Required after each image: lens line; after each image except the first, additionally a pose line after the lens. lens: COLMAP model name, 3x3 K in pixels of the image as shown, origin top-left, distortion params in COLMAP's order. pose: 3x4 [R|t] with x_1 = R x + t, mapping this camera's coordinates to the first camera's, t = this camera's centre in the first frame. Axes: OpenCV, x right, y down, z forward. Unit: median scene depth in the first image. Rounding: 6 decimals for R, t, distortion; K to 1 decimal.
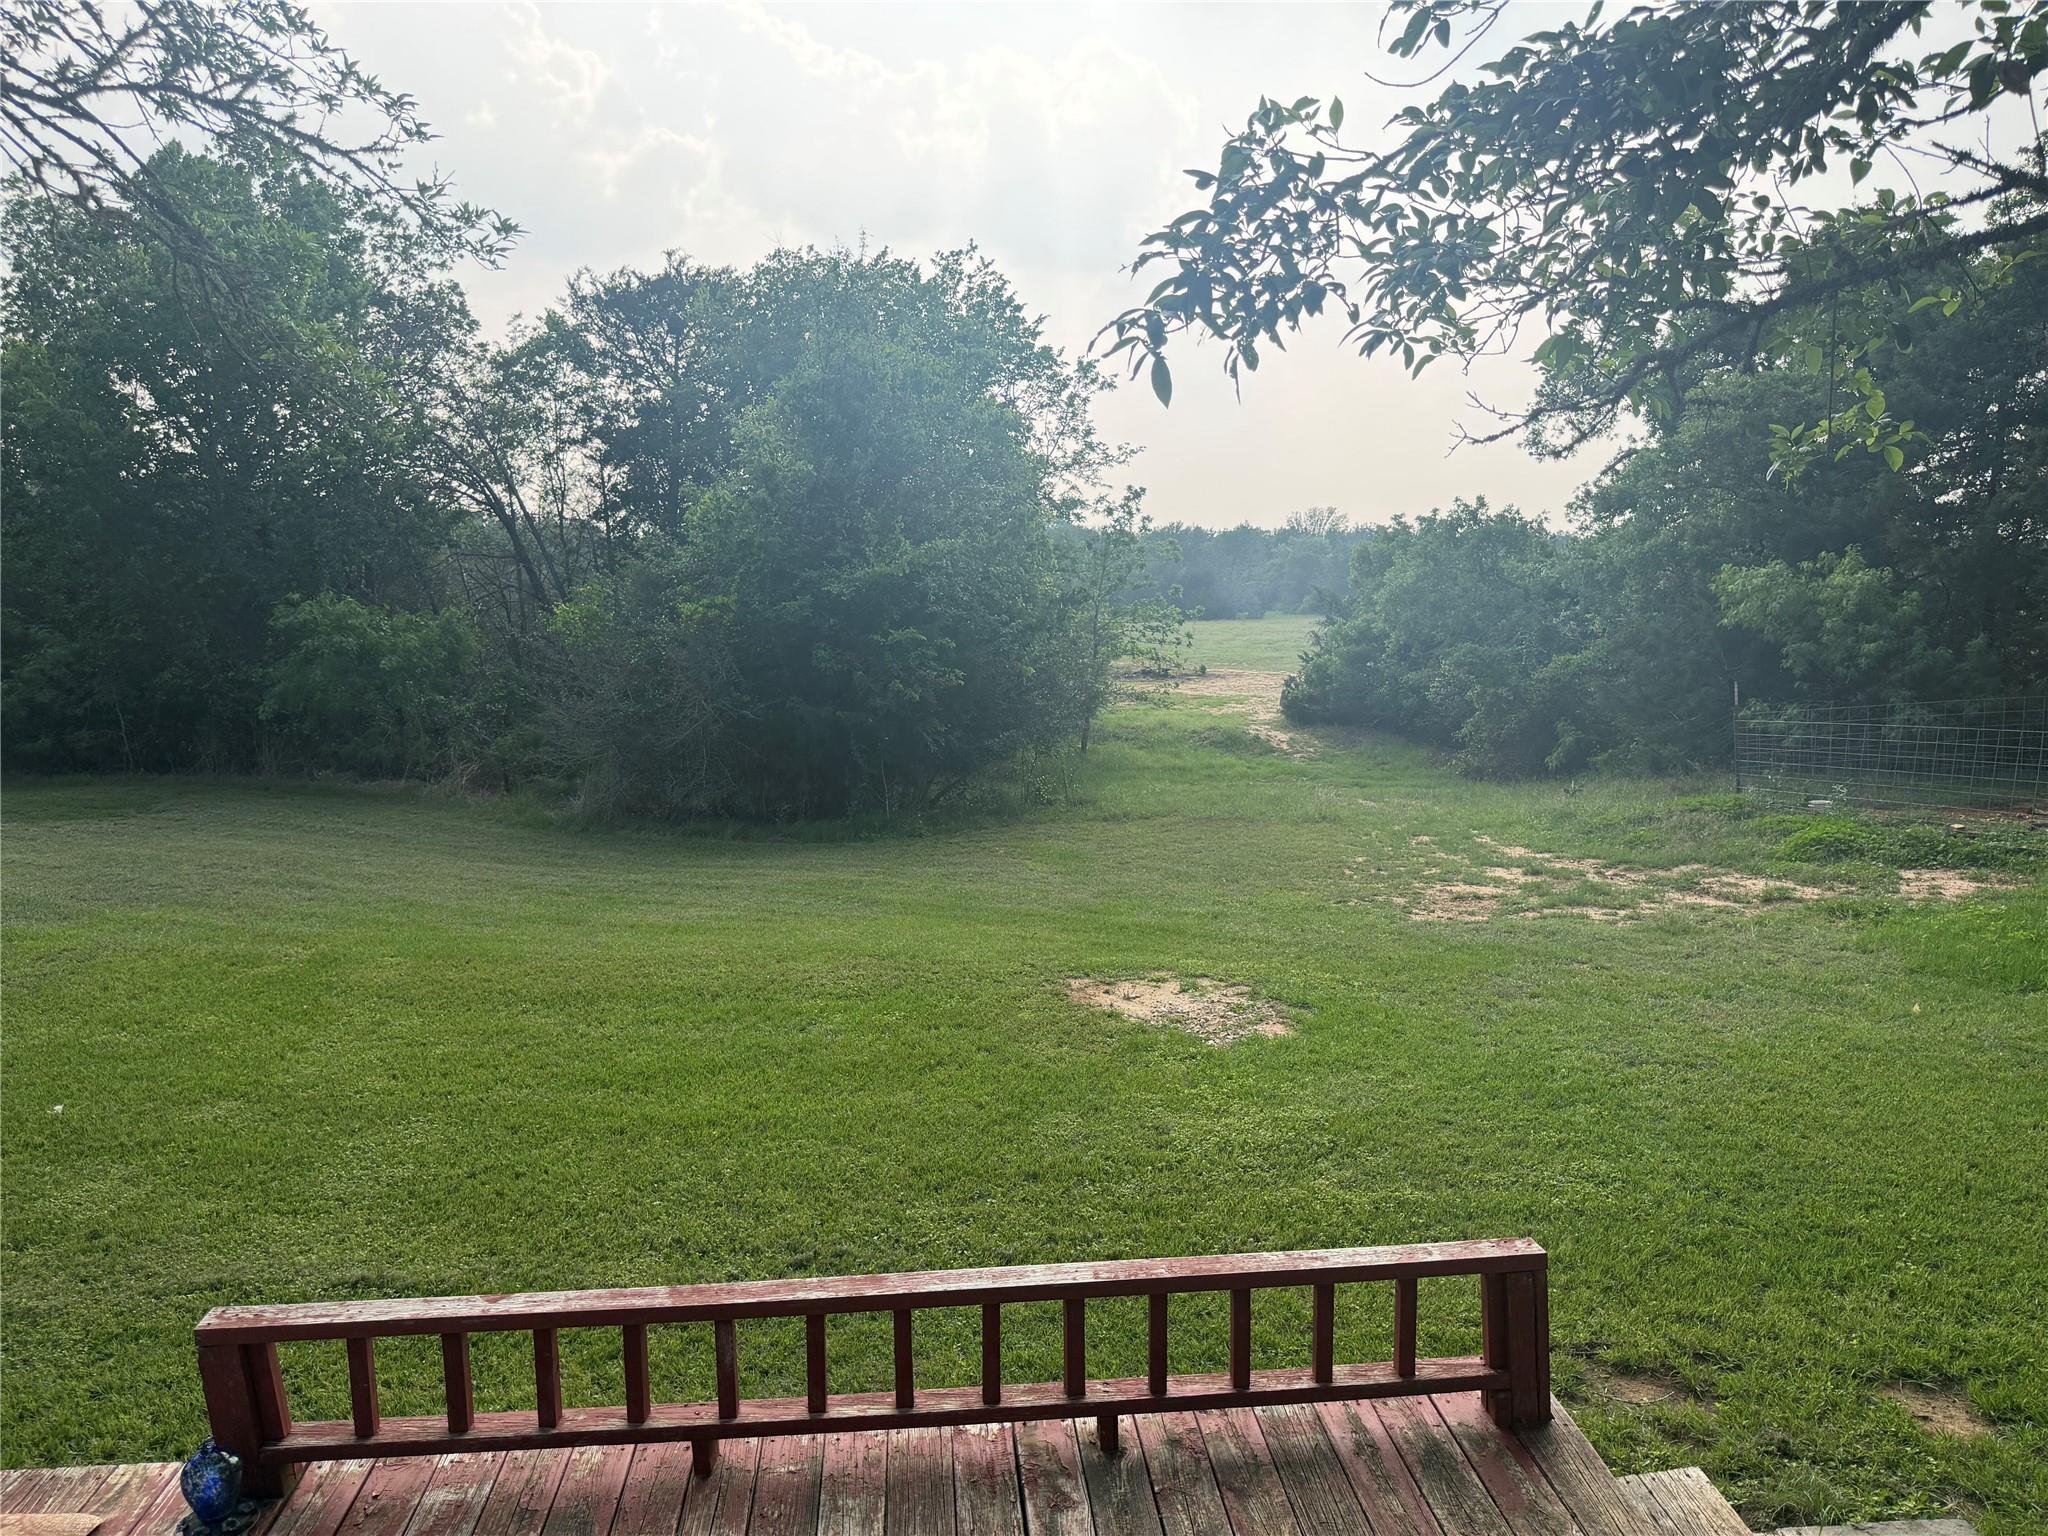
lens RADIAL K [[1457.9, 0, 1040.8], [0, 1457.9, 768.1], [0, 0, 1]] dist [0.023981, -0.031719]
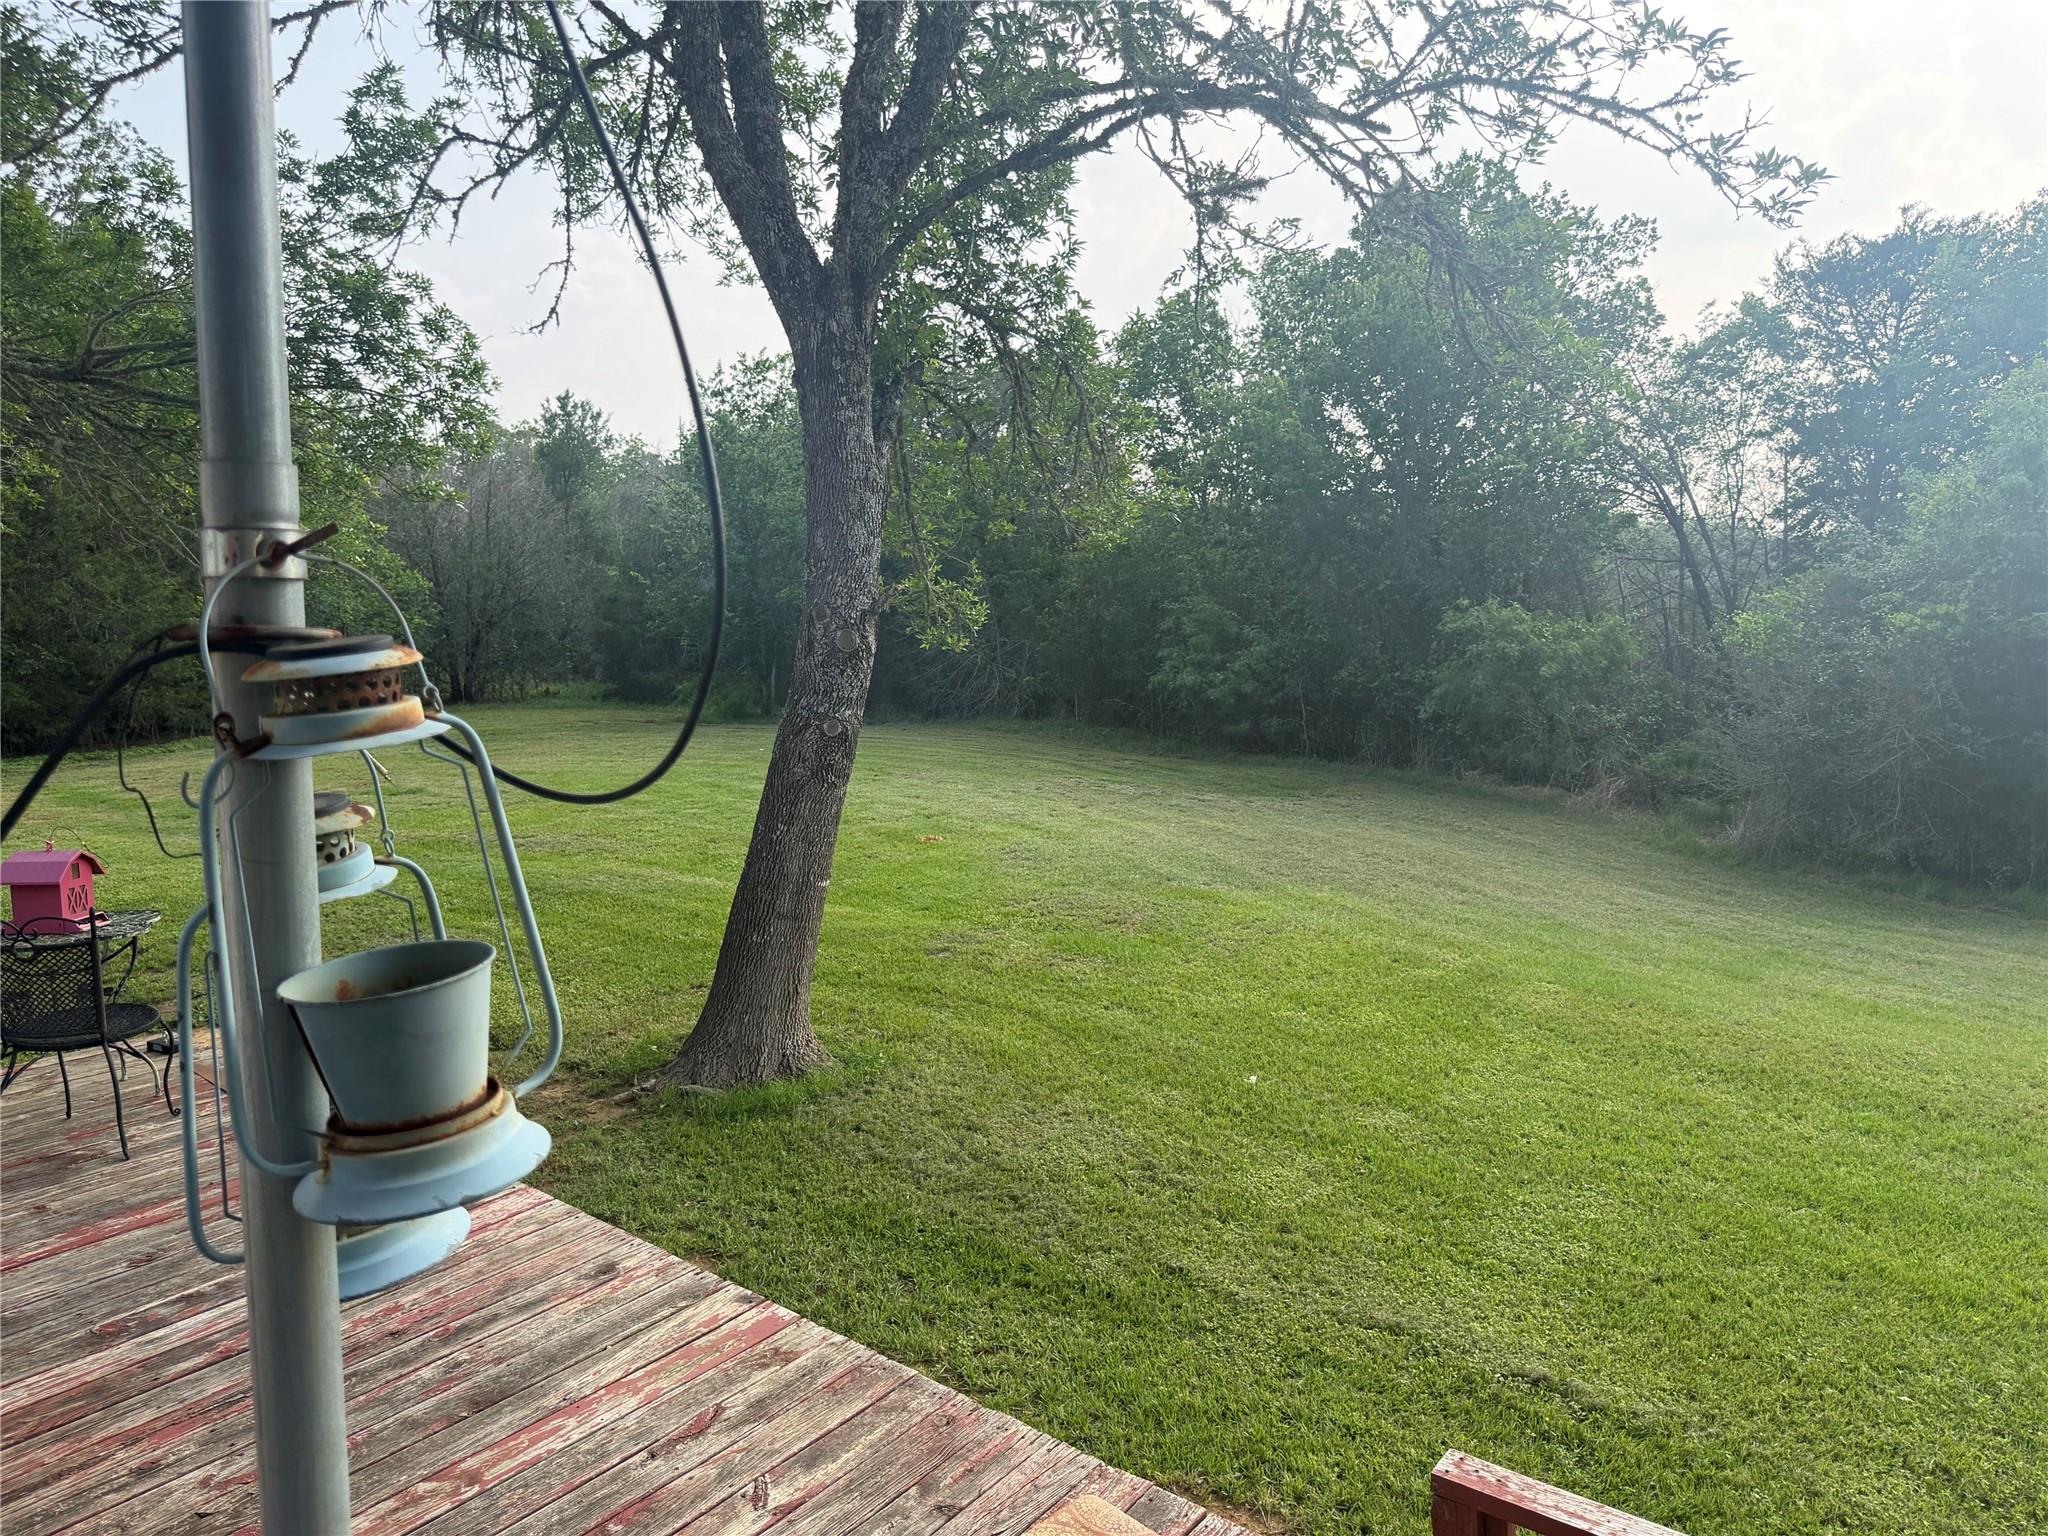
lens RADIAL K [[1447.3, 0, 1012.6], [0, 1447.3, 770.4], [0, 0, 1]] dist [0.086680, -0.161500]
pose [[0.730140, 0.087694, -0.677647, -0.032005], [-0.088547, 0.995511, 0.033423, -0.004891], [0.677536, 0.035600, 0.734628, 0.028481]]
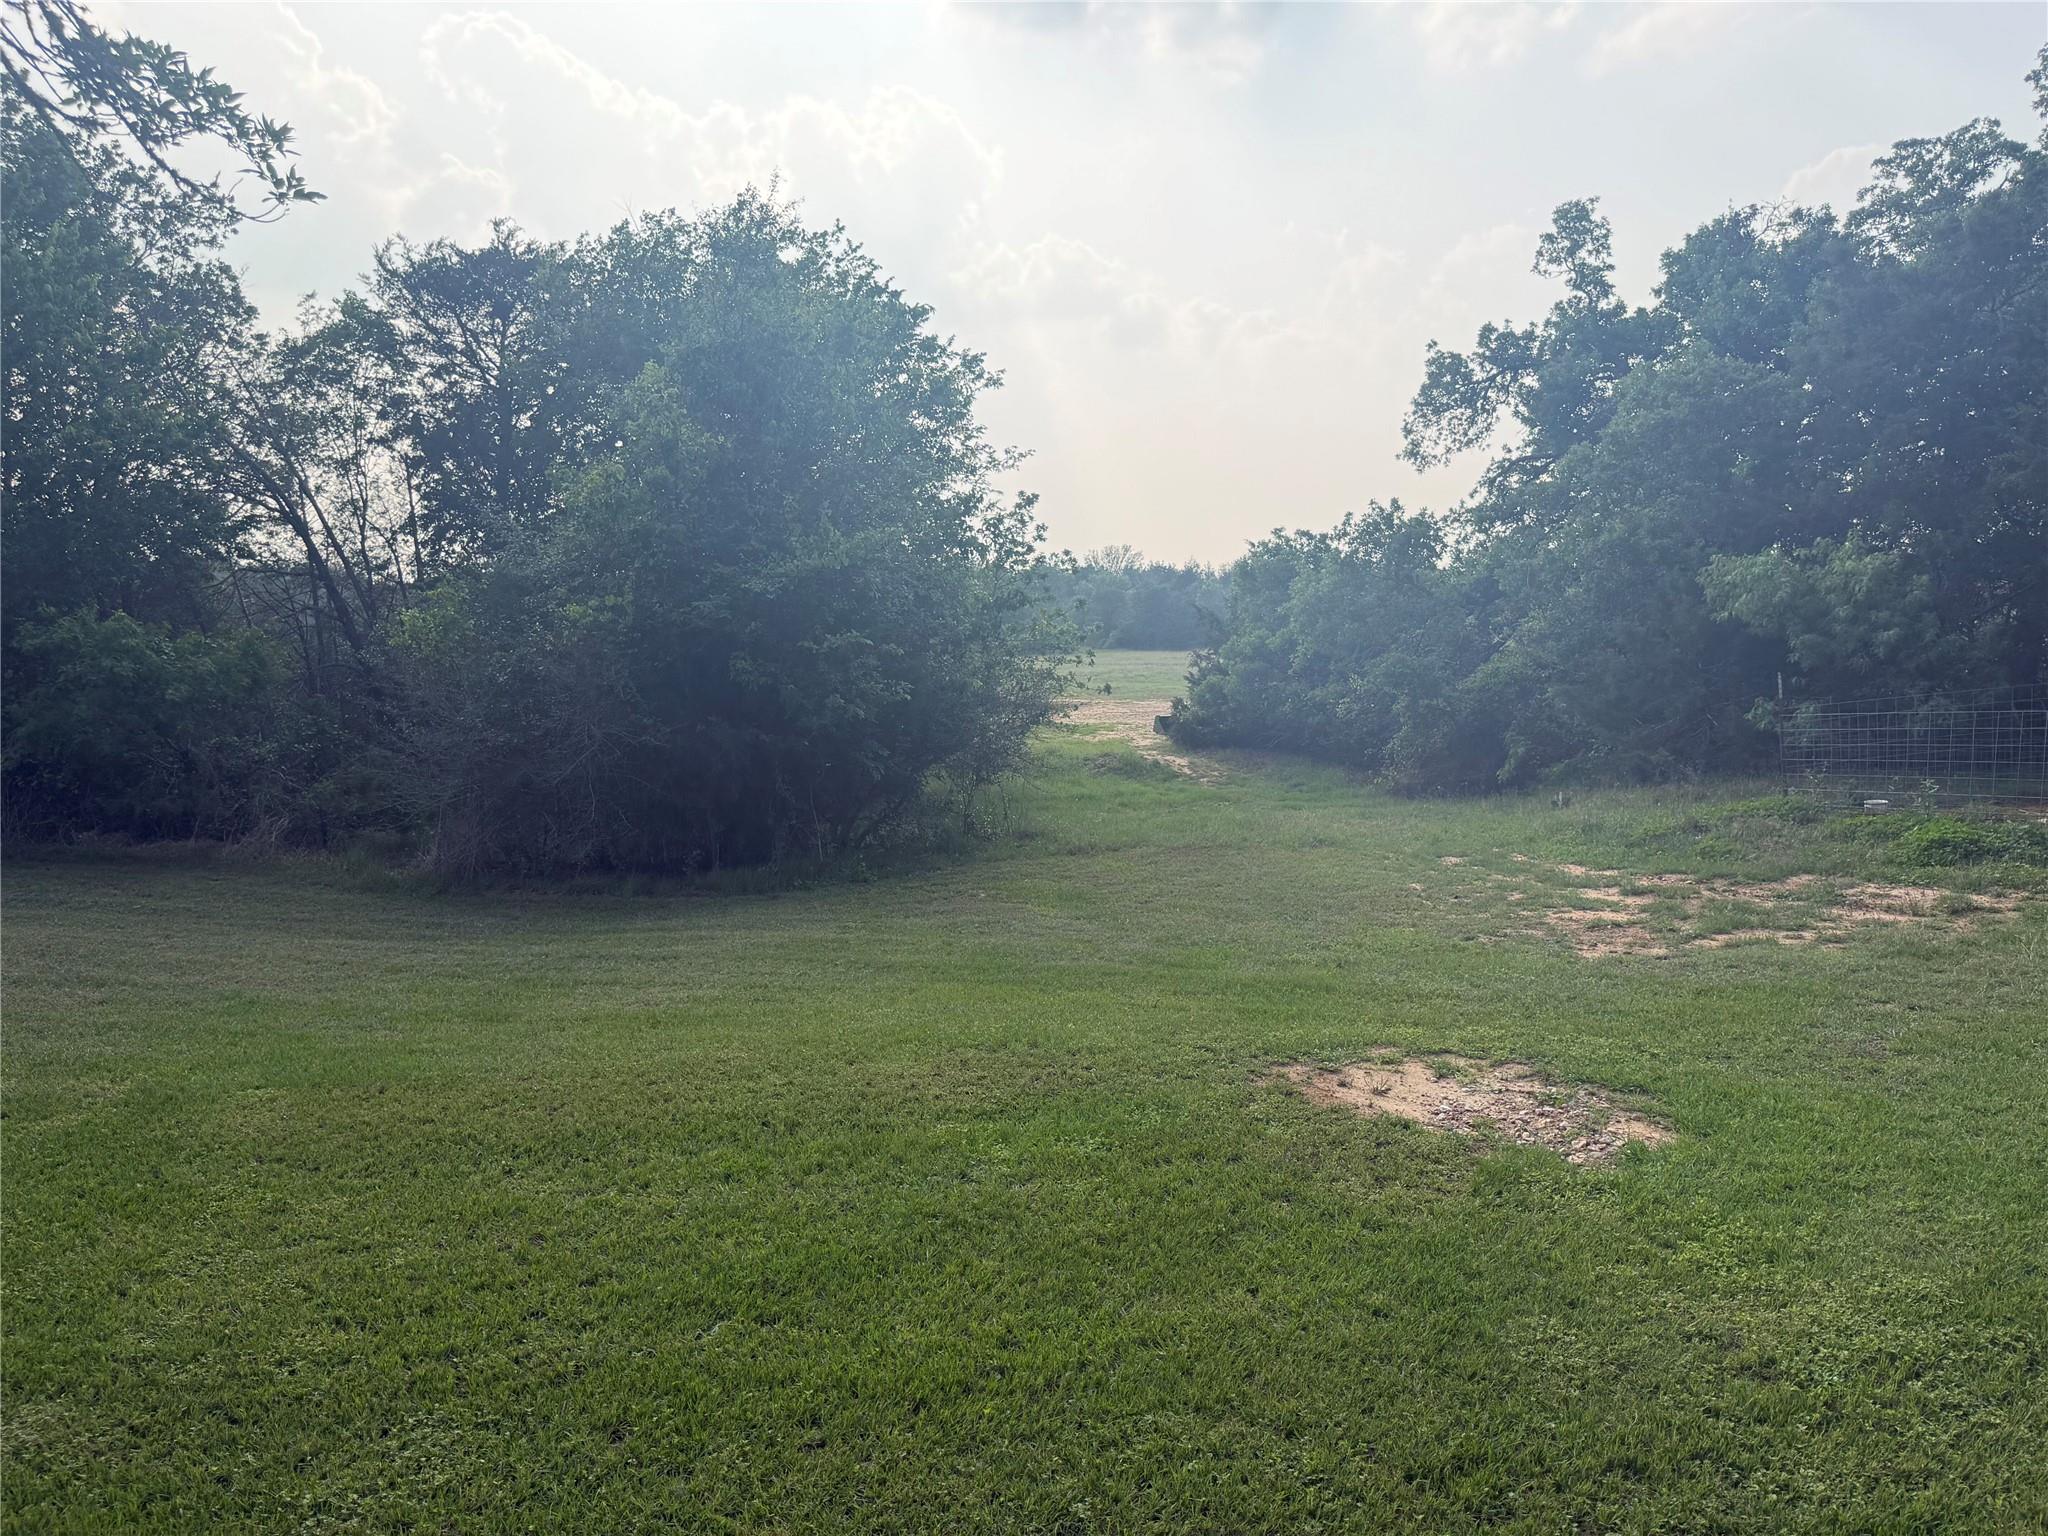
lens RADIAL K [[1457.9, 0, 1040.8], [0, 1457.9, 768.1], [0, 0, 1]] dist [0.023981, -0.031719]
pose [[0.989540, -0.031313, 0.140817, -0.087504], [0.035286, 0.999044, -0.025810, 0.006009], [-0.139874, 0.030509, 0.989699, 0.137989]]
